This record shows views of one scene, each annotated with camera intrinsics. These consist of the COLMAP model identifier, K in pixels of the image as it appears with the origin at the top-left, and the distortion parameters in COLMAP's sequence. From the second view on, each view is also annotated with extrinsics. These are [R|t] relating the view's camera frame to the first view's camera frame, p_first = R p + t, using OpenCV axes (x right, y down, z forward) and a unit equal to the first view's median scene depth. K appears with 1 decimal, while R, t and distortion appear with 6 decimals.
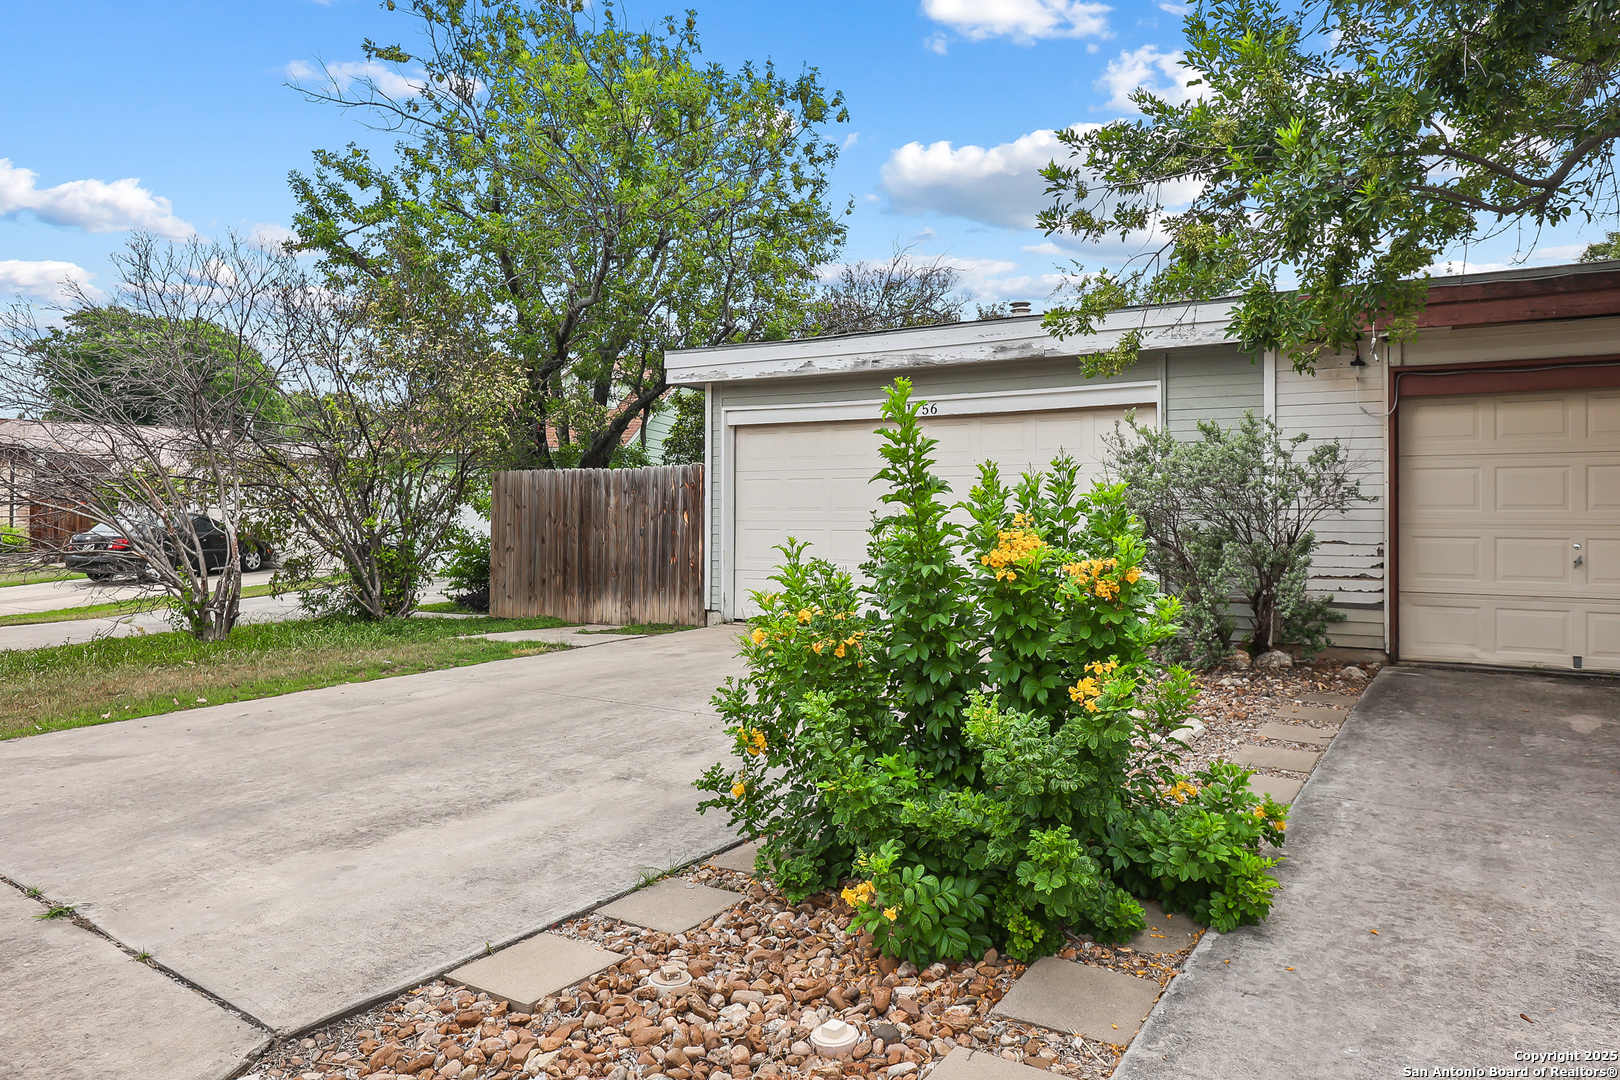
lens RADIAL K [[1199.2, 0, 811.3], [0, 1199.2, 519.2], [0, 0, 1]] dist [-0.044699, 0.003476]
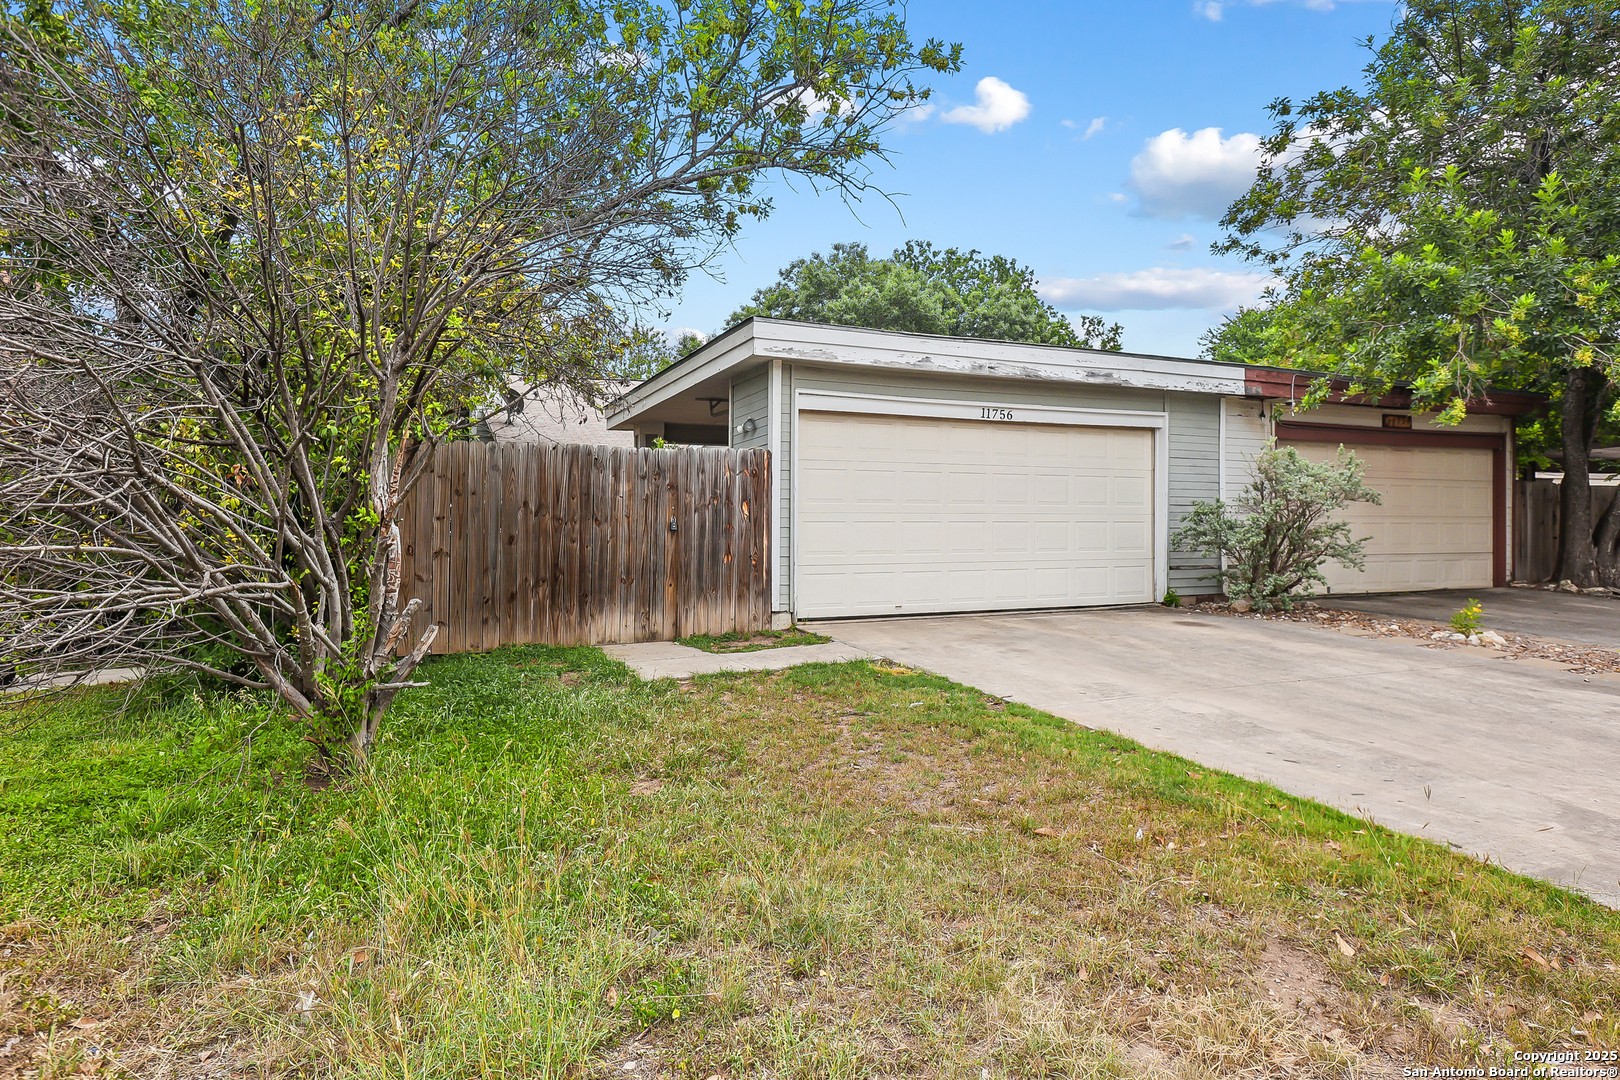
lens RADIAL K [[1066.3, 0, 810.0], [0, 1066.3, 540.0], [0, 0, 1]] dist [-0.070401, 0.064882]
pose [[0.493707, -0.024465, 0.869284, -0.769930], [-0.003096, 0.999548, 0.029889, -0.002398], [-0.869623, -0.017448, 0.493408, 0.581940]]
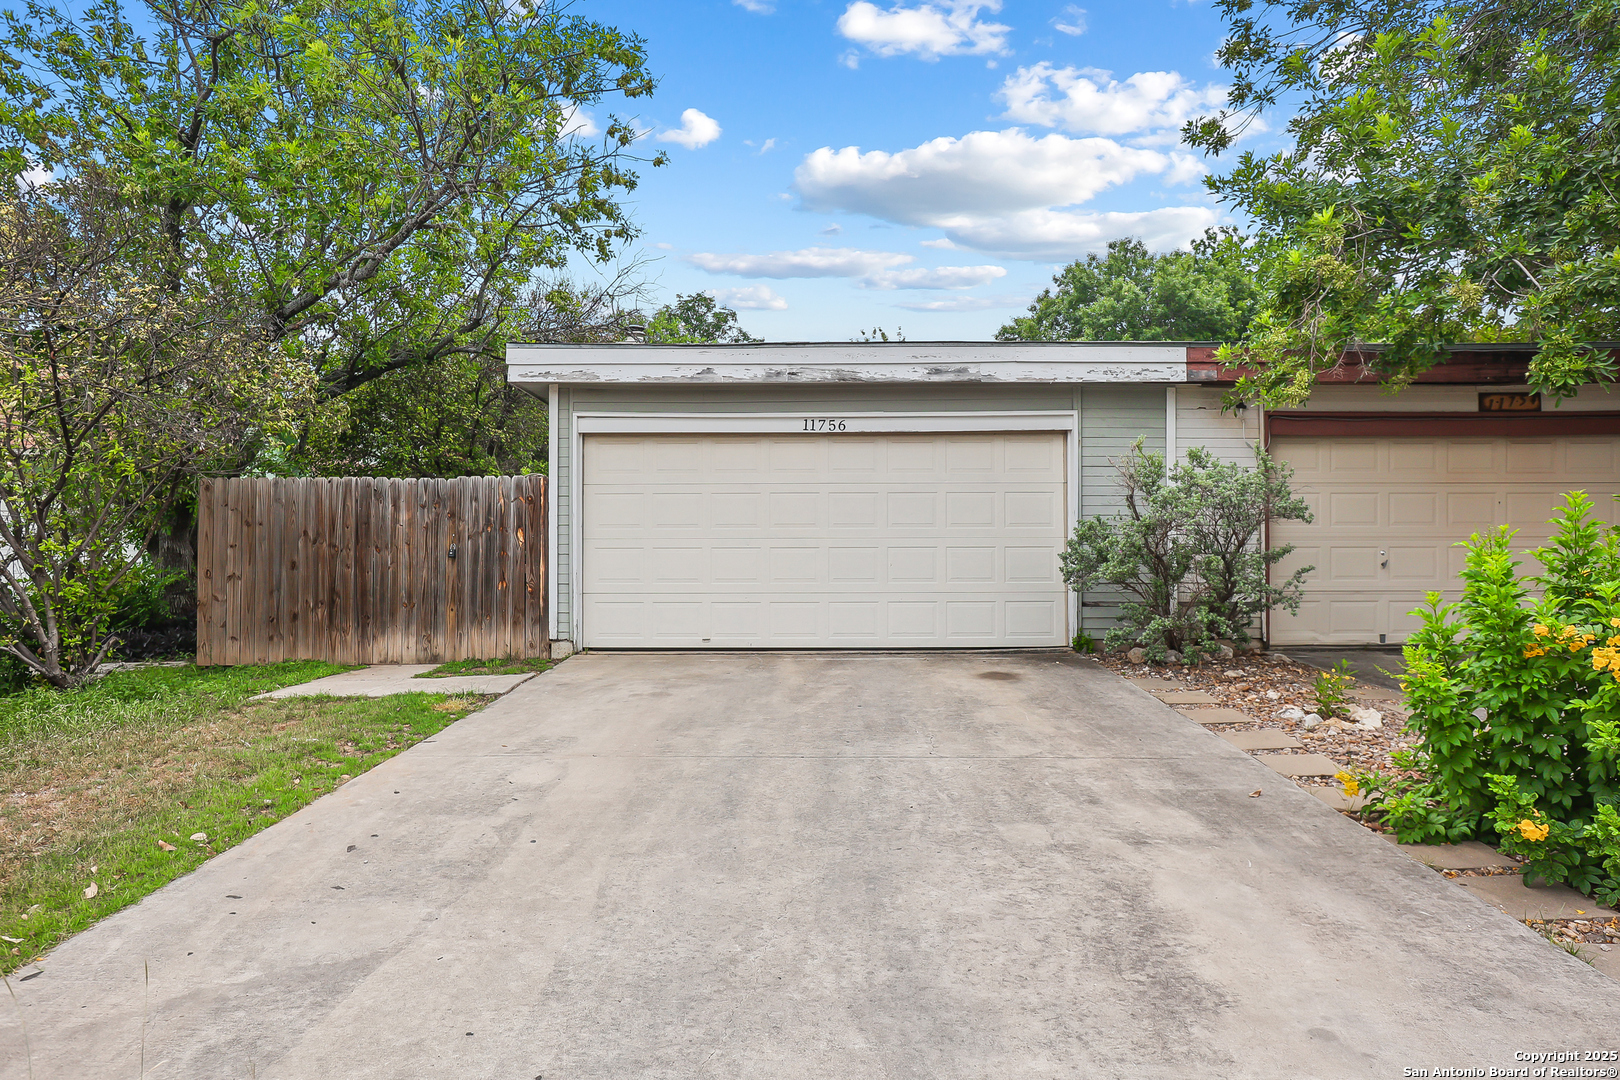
lens RADIAL K [[1066.3, 0, 810.0], [0, 1066.3, 540.0], [0, 0, 1]] dist [-0.070401, 0.064882]
pose [[0.829947, -0.009357, 0.557764, -0.366669], [0.006257, 0.999953, 0.007466, -0.002899], [-0.557807, -0.002707, 0.829966, 0.242102]]
